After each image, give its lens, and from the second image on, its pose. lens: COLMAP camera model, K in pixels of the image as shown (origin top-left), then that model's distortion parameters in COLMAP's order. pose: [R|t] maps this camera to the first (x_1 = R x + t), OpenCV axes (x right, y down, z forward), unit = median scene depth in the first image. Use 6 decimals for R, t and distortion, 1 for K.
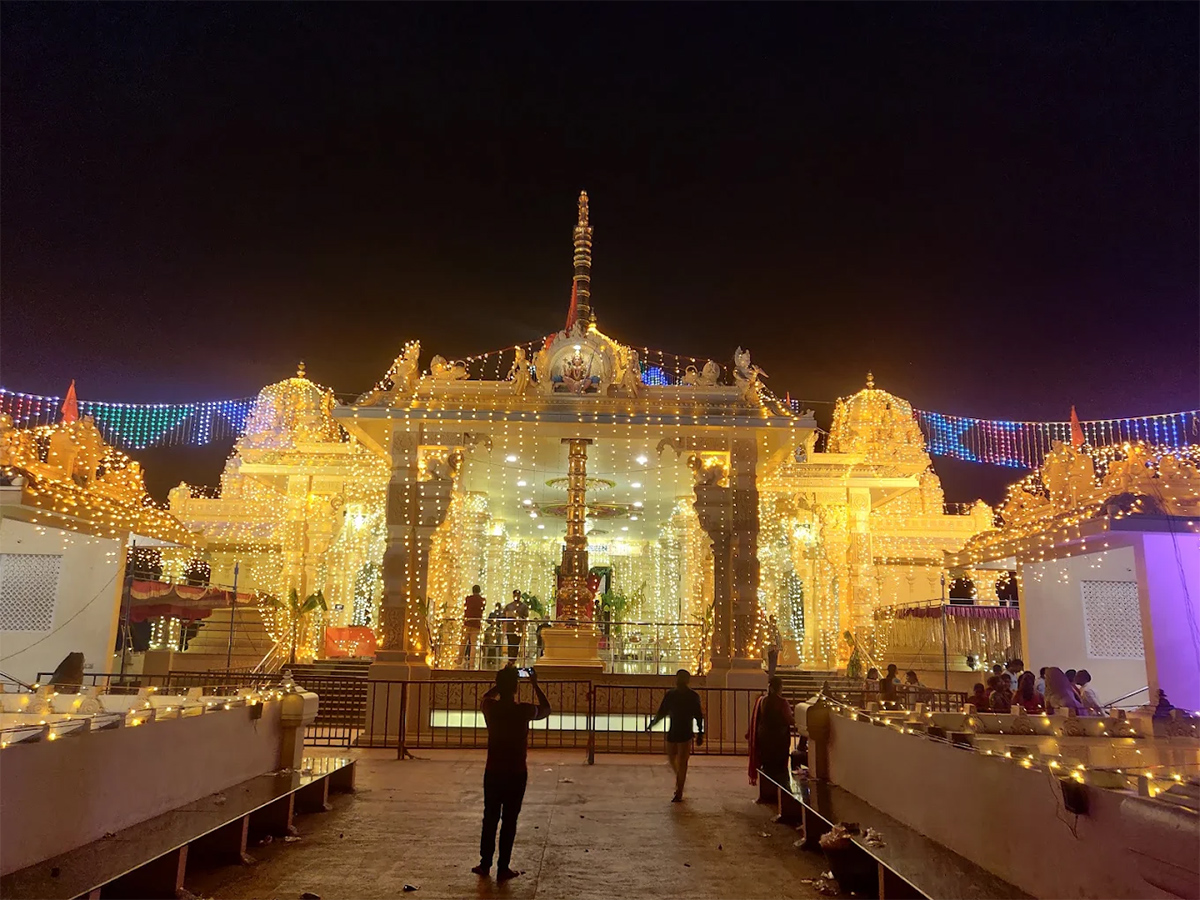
lens RADIAL K [[918.5, 0, 600.0], [0, 918.5, 450.0], [0, 0, 1]] dist [0.006273, -0.002101]
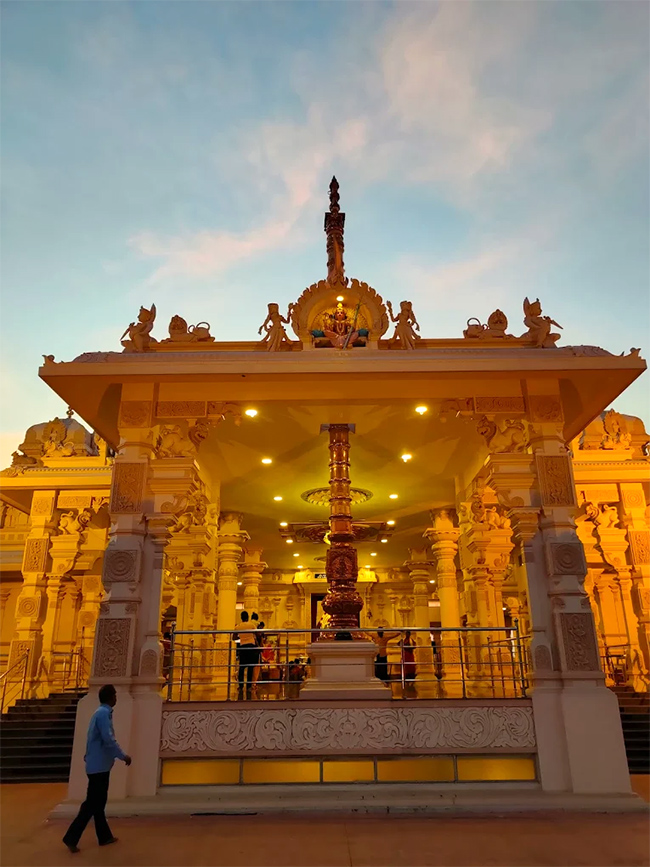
lens RADIAL K [[663.6, 0, 335.9], [0, 663.6, 431.4], [0, 0, 1]] dist [0.006273, -0.002101]
pose [[0.999454, -0.032425, 0.006420, -0.036143], [0.032991, 0.990574, -0.132948, 0.090519], [-0.002048, 0.133087, 0.991102, 0.407656]]
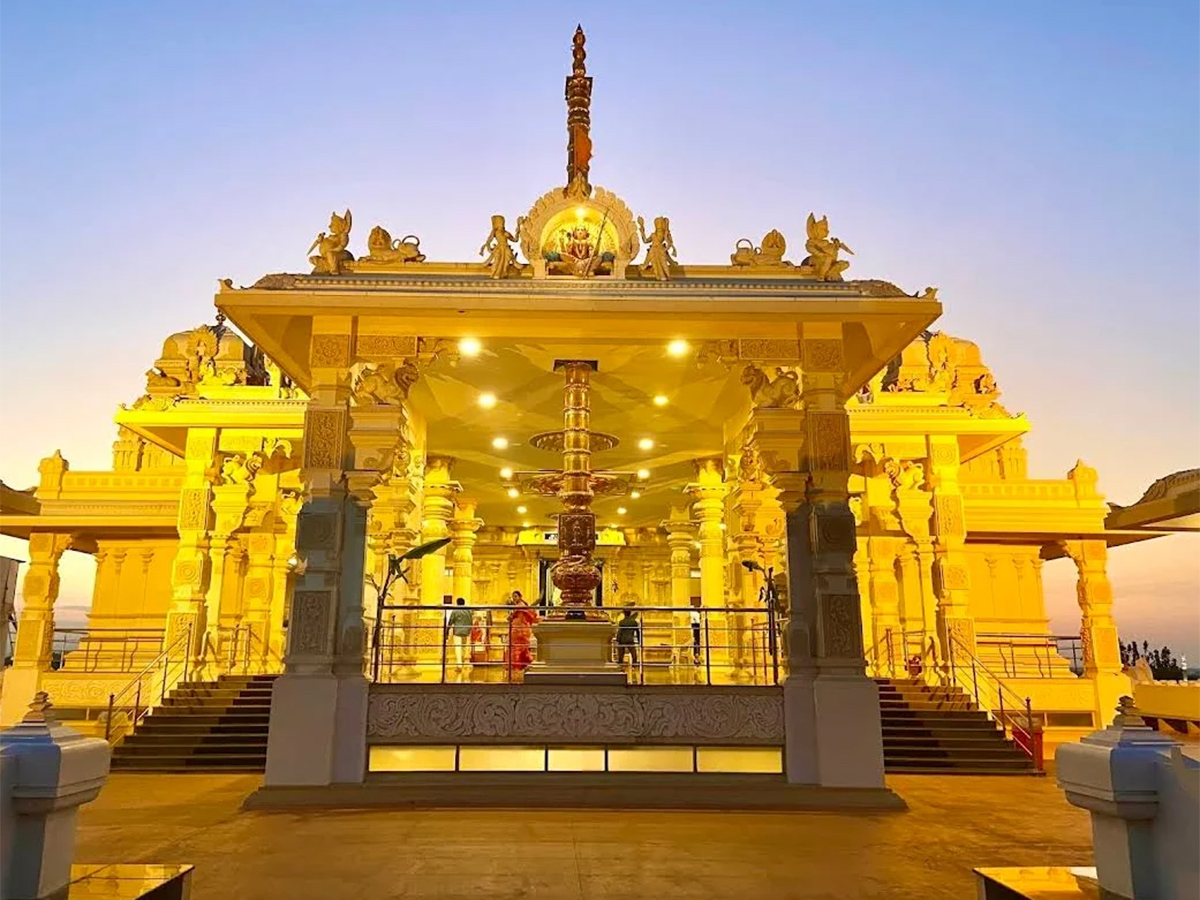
lens RADIAL K [[930.8, 0, 600.0], [0, 930.8, 450.0], [0, 0, 1]] dist [0.034102, -0.001616]
pose [[0.999579, -0.010075, 0.027207, -0.030905], [0.010244, 0.999929, -0.006092, 0.070597], [-0.027144, 0.006368, 0.999611, 0.300521]]
